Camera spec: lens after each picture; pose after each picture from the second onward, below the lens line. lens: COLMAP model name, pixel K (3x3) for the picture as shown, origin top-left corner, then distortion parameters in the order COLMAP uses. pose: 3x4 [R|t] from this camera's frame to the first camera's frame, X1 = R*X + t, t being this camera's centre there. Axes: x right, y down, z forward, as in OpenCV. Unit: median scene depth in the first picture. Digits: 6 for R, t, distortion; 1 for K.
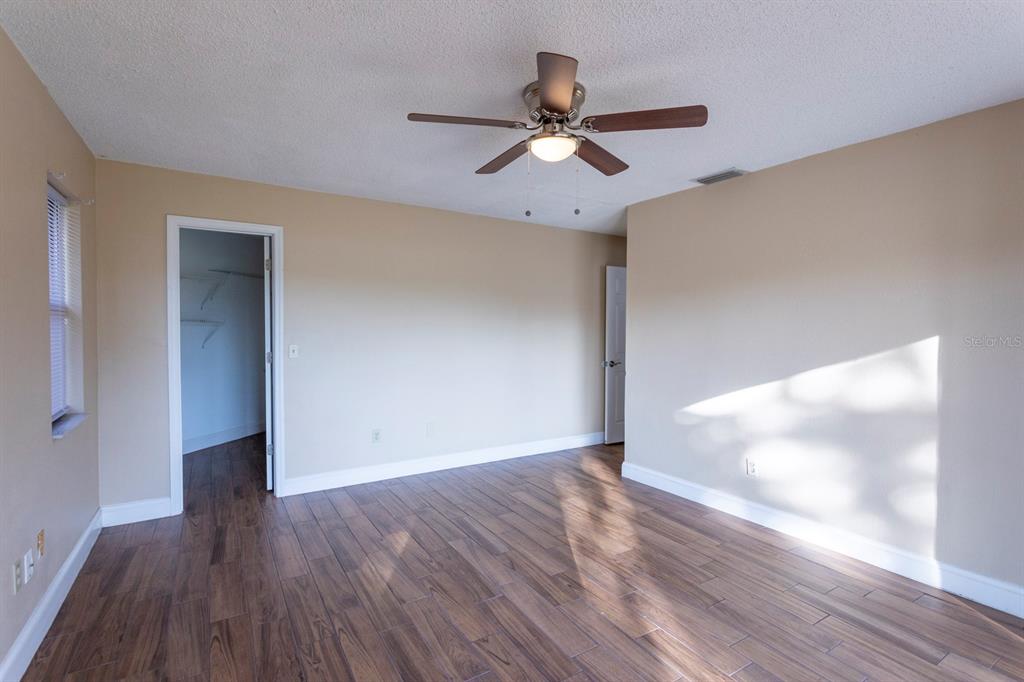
lens RADIAL K [[477.9, 0, 504.5], [0, 477.9, 335.6], [0, 0, 1]] dist [0.000126, 0.001390]
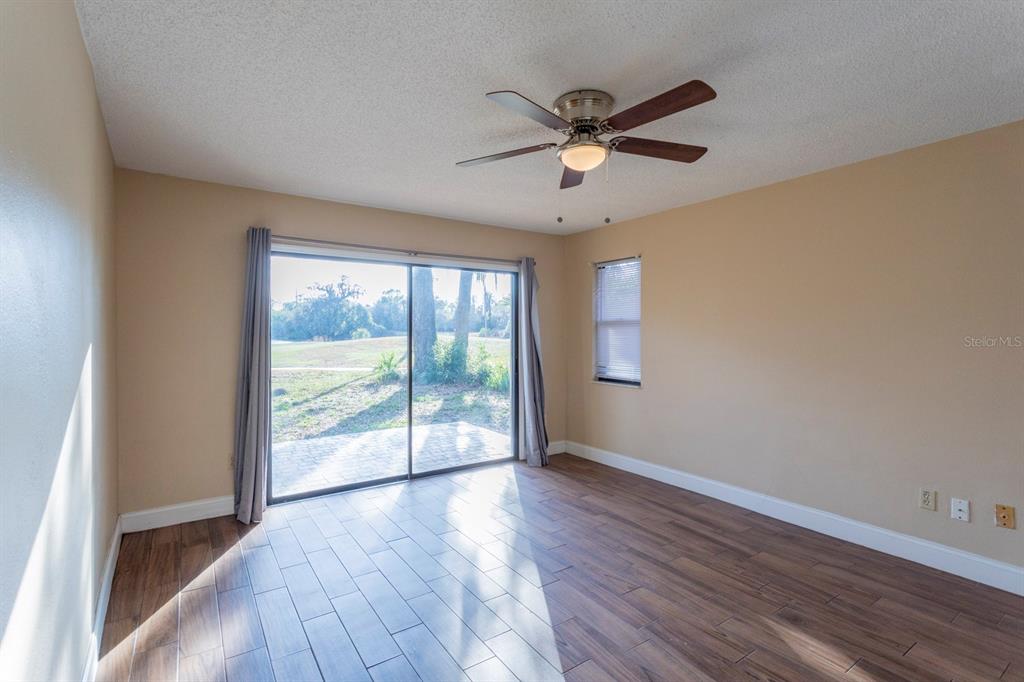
lens RADIAL K [[477.9, 0, 504.5], [0, 477.9, 335.6], [0, 0, 1]] dist [0.000126, 0.001390]
pose [[-0.999241, 0.000944, -0.038949, 0.311838], [0.000186, 0.999811, 0.019457, -0.033744], [0.038960, 0.019435, -0.999052, 2.065342]]
